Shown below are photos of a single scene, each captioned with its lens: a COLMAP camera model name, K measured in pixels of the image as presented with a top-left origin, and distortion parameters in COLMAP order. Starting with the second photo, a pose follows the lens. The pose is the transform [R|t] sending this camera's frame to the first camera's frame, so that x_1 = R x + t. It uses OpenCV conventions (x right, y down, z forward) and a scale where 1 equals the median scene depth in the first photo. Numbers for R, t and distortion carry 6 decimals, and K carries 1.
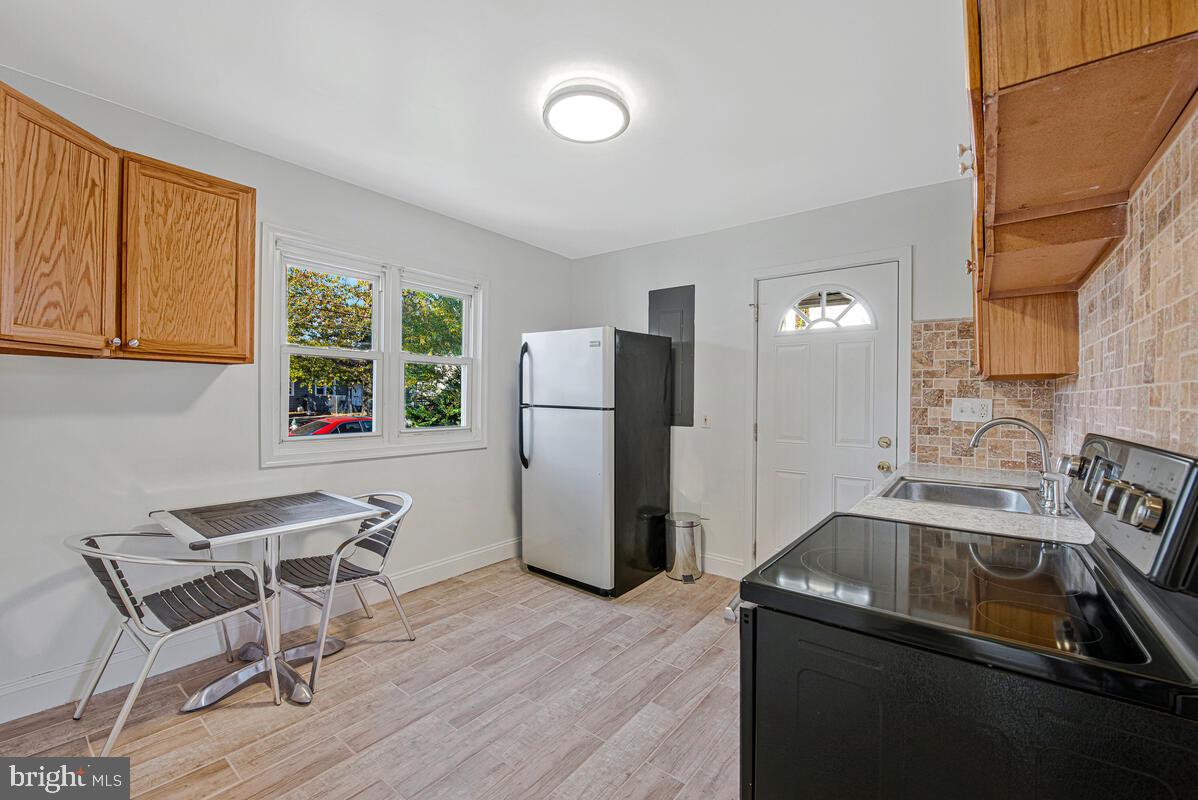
lens RADIAL K [[480.4, 0, 603.4], [0, 480.4, 397.3], [0, 0, 1]] dist [-0.017395, -0.000245]
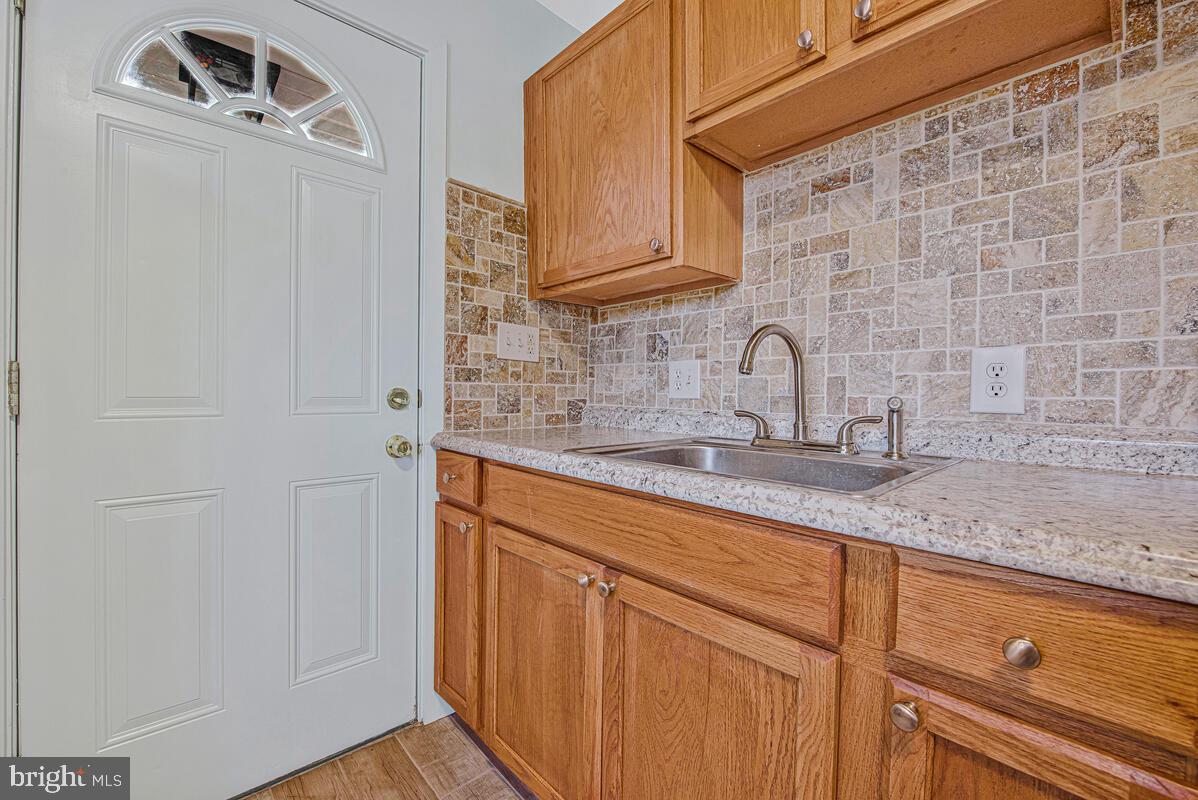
lens RADIAL K [[493.7, 0, 599.8], [0, 493.7, 395.9], [0, 0, 1]] dist [-0.003859, -0.006534]
pose [[0.175864, -0.016160, 0.984282, 0.114155], [-0.009747, 0.999788, 0.018156, 0.085936], [-0.984366, -0.012787, 0.175669, 0.753480]]
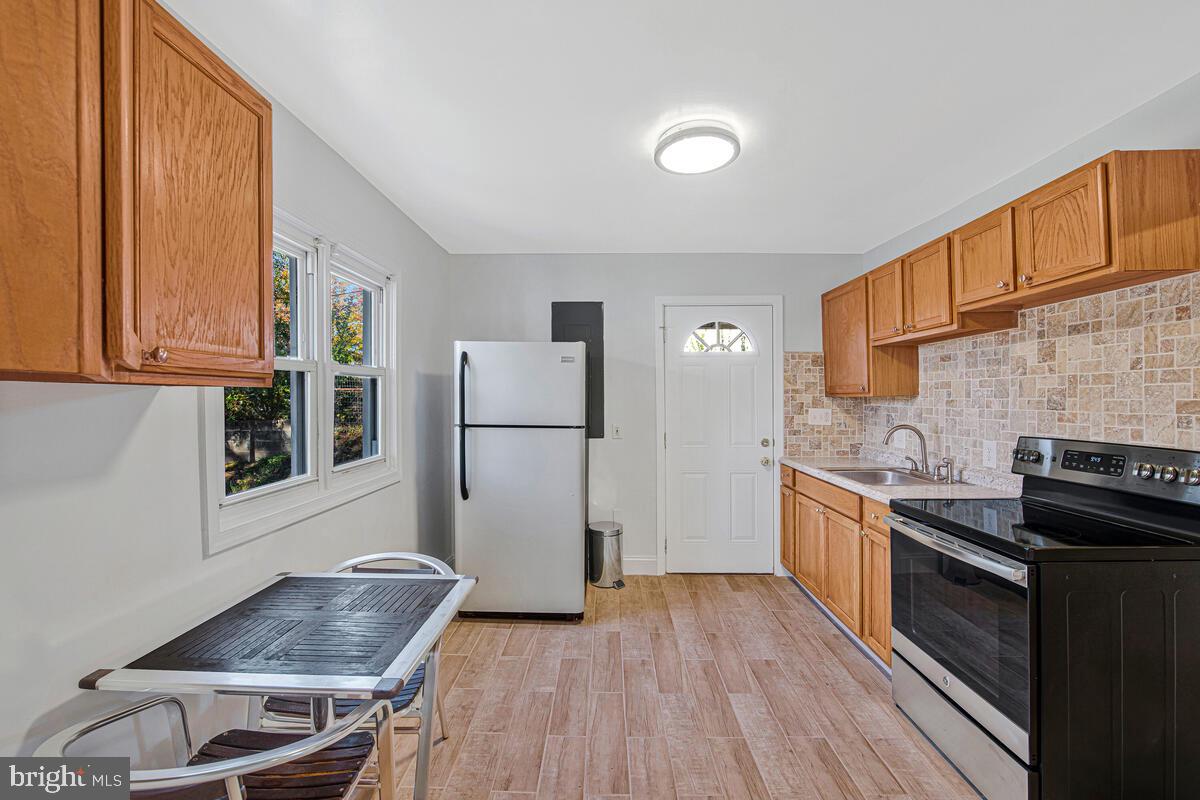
lens RADIAL K [[494.5, 0, 600.8], [0, 494.5, 395.8], [0, 0, 1]] dist [-0.003859, -0.006534]
pose [[0.806653, -0.009409, 0.590950, -0.622914], [0.010361, 0.999945, 0.001777, -0.045030], [-0.590934, 0.004689, 0.806706, 0.188041]]
